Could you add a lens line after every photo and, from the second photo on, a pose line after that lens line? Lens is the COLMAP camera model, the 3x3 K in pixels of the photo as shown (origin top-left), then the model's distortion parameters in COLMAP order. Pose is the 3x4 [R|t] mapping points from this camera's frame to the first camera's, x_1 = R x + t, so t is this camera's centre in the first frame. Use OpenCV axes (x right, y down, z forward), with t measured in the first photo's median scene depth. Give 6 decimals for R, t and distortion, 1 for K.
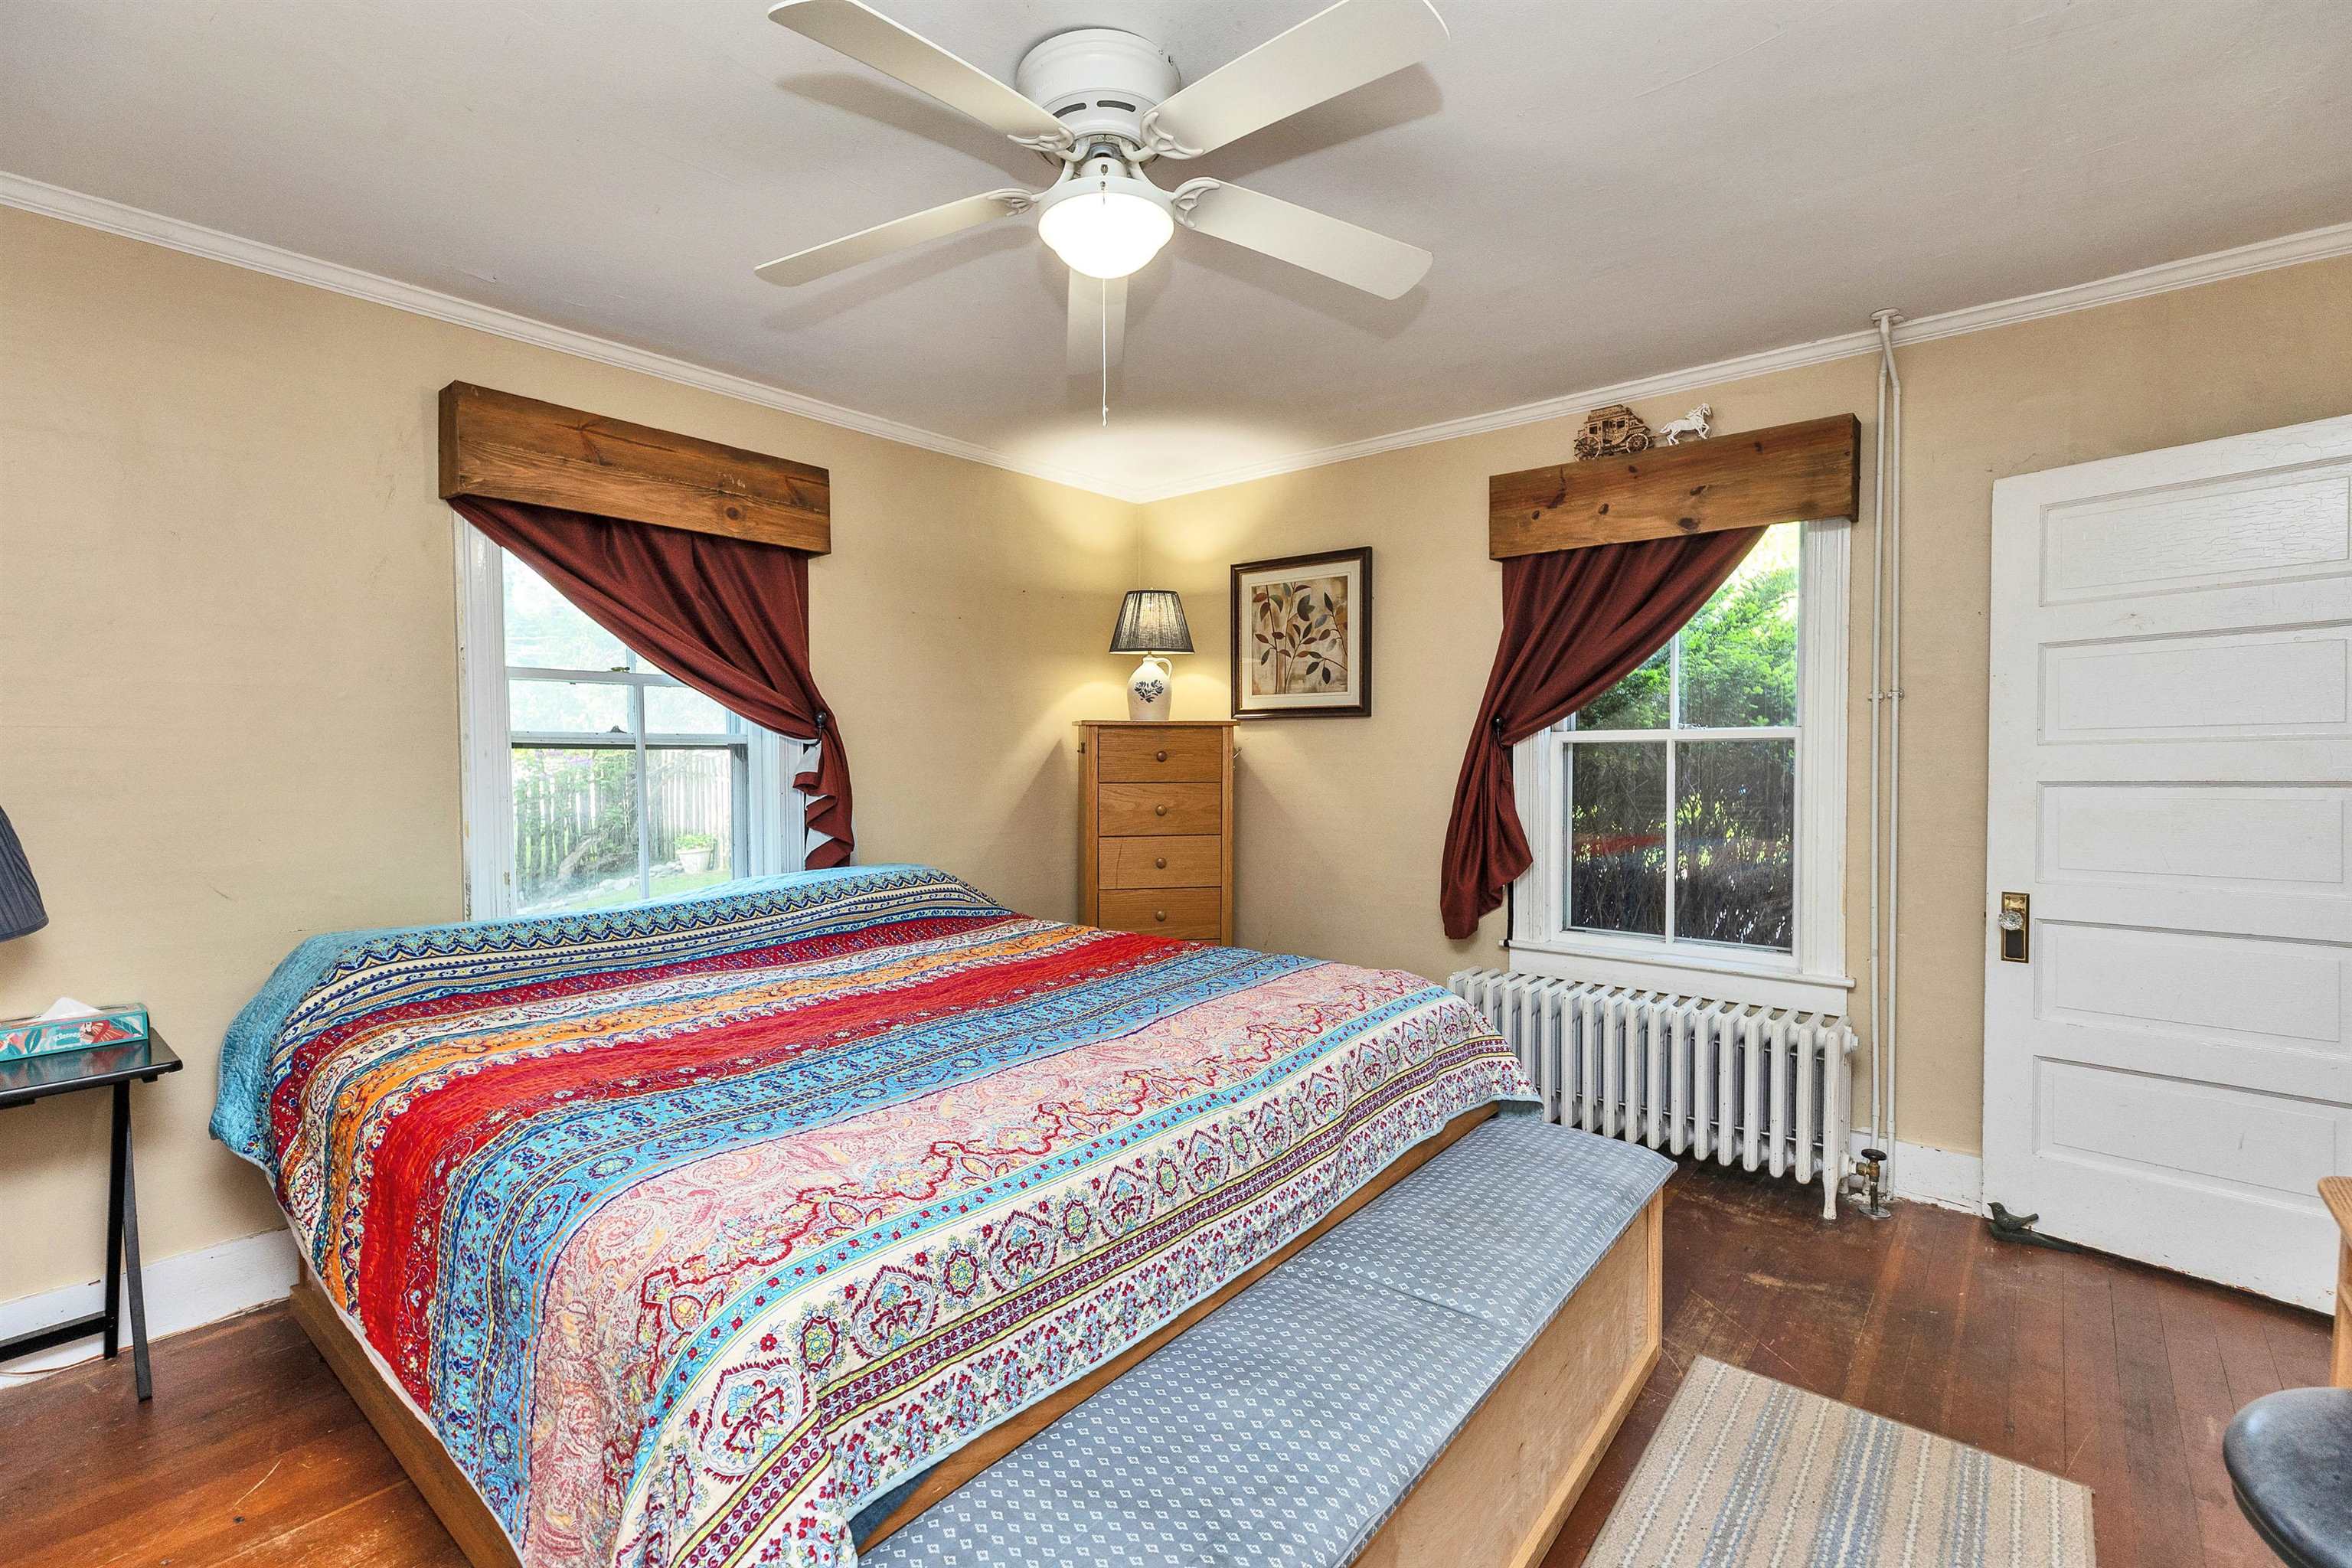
lens RADIAL K [[1075.7, 0, 1162.9], [0, 1075.7, 783.5], [0, 0, 1]] dist [0.003650, -0.000244]
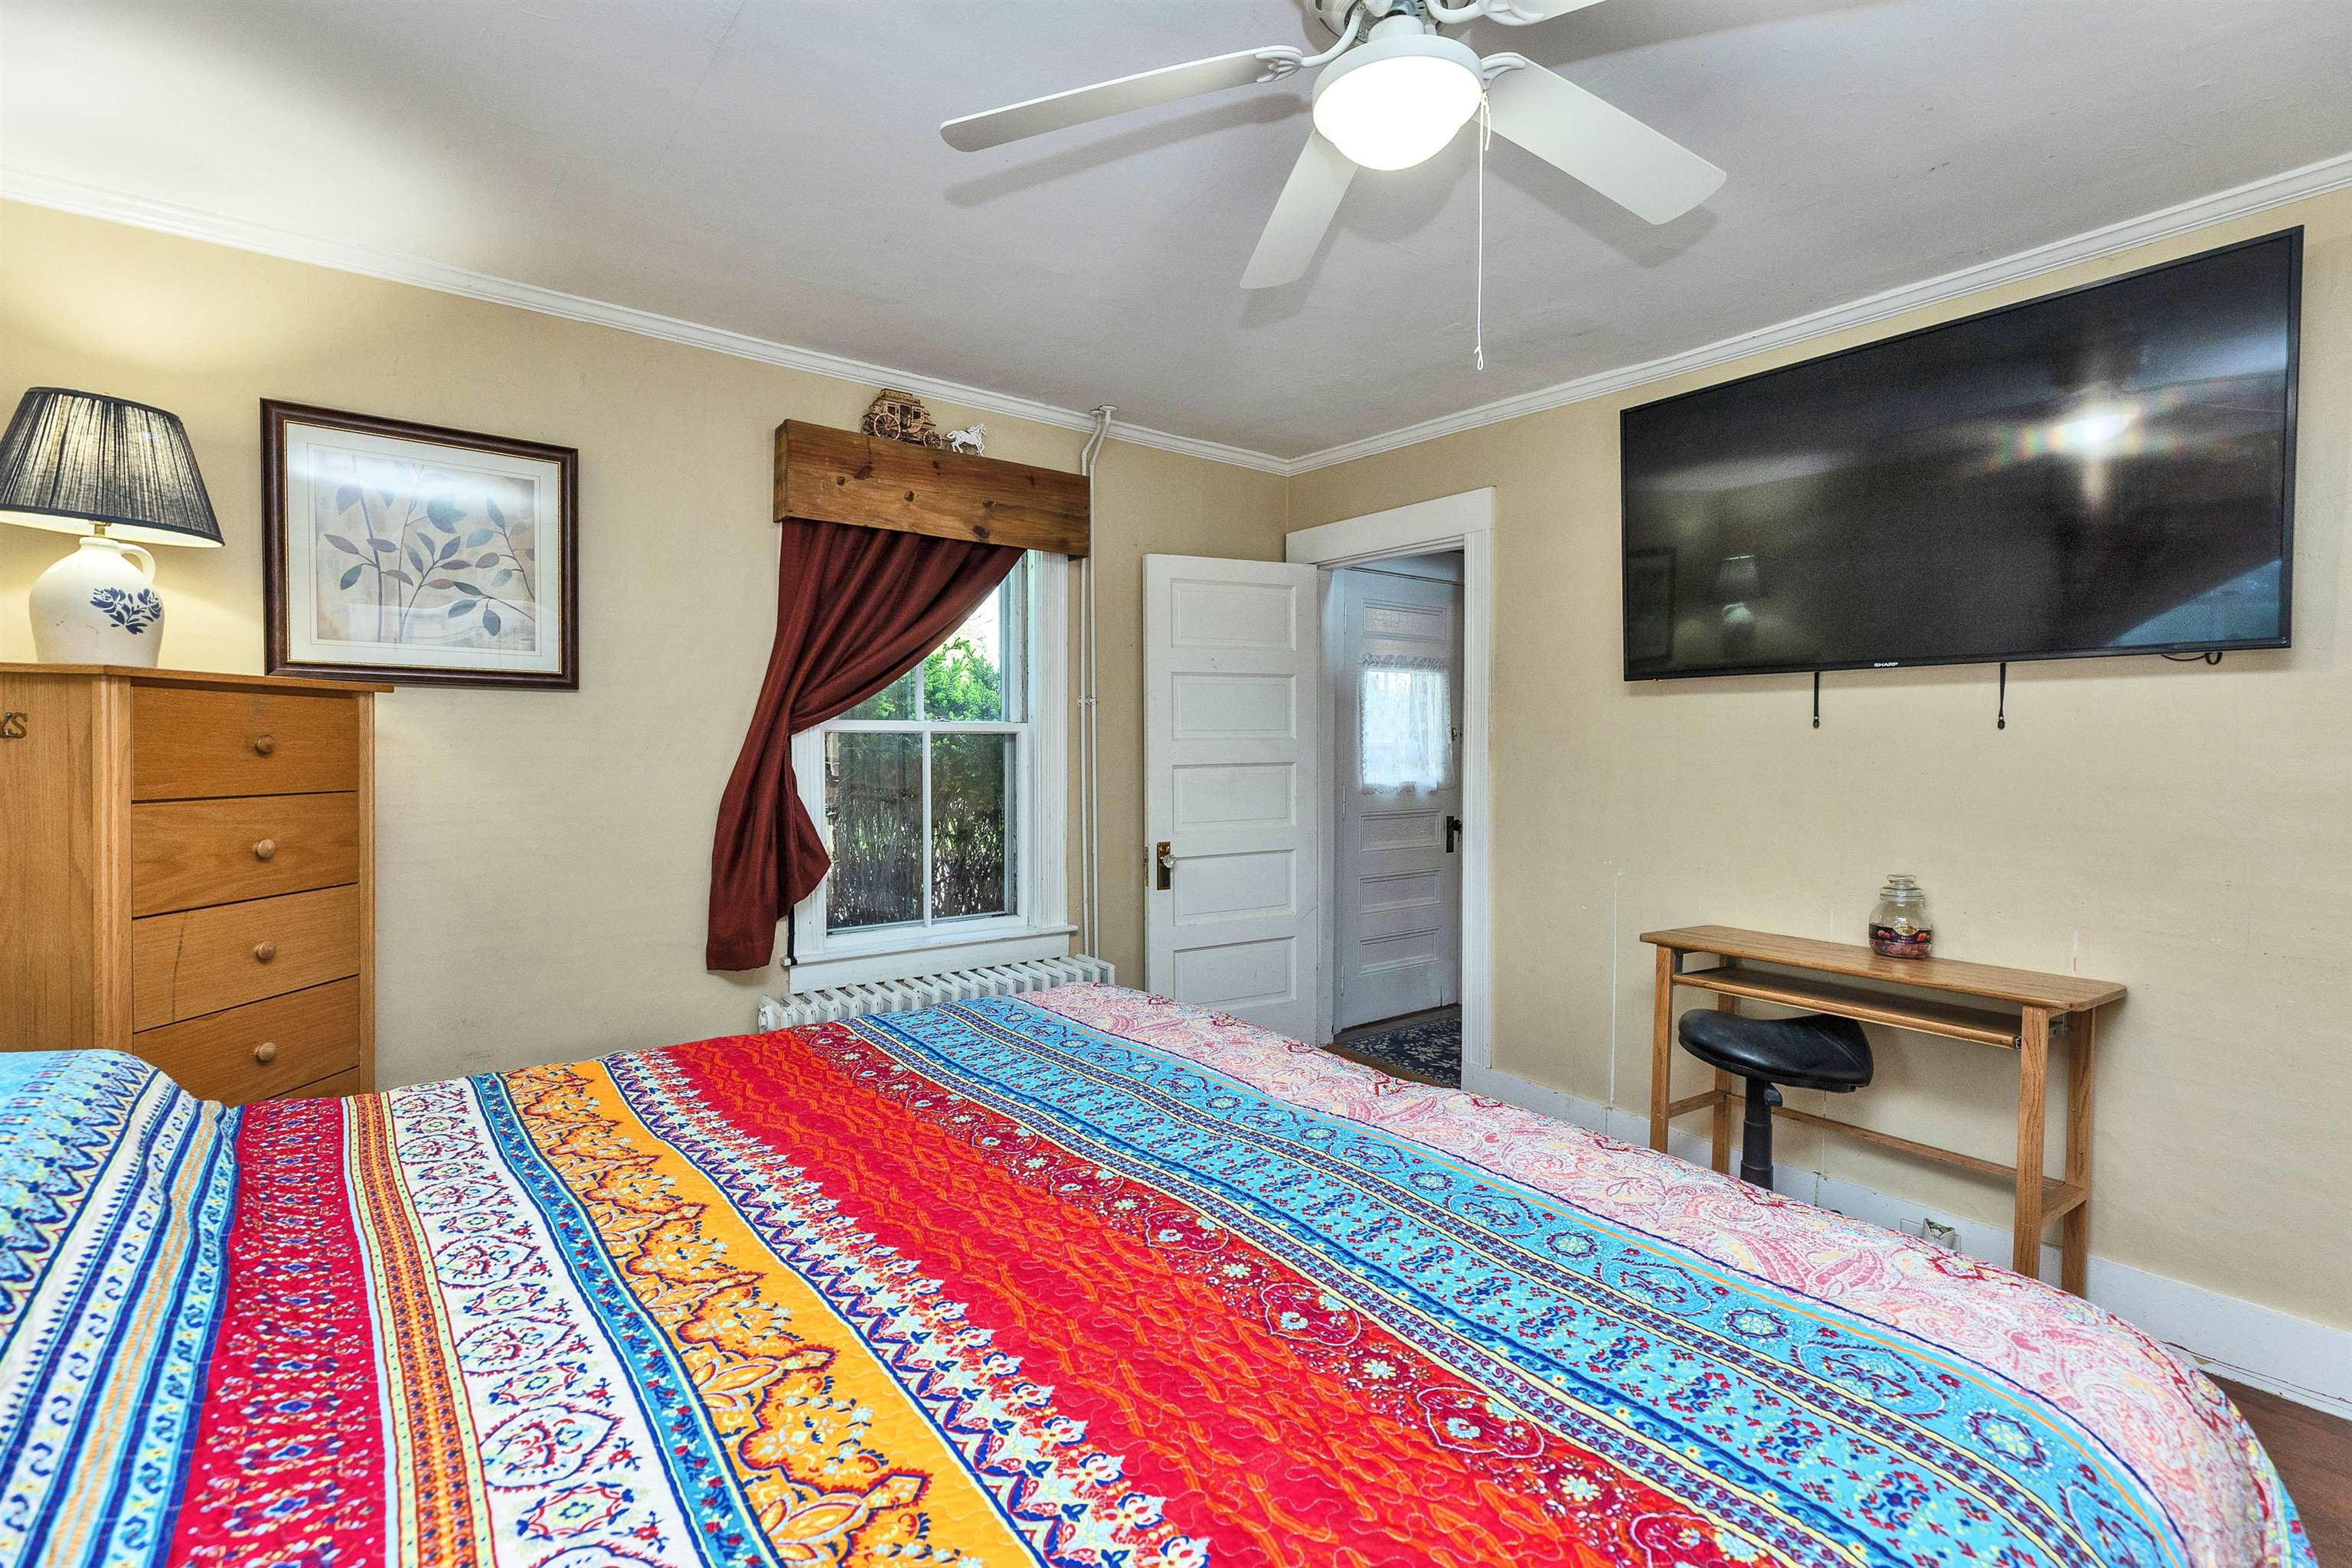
lens RADIAL K [[1075.7, 0, 1162.9], [0, 1075.7, 783.5], [0, 0, 1]] dist [0.003650, -0.000244]
pose [[0.197066, -0.033114, 0.979831, -0.491318], [0.020562, 0.999349, 0.029639, -0.016160], [-0.980175, 0.014306, 0.197619, 0.555266]]
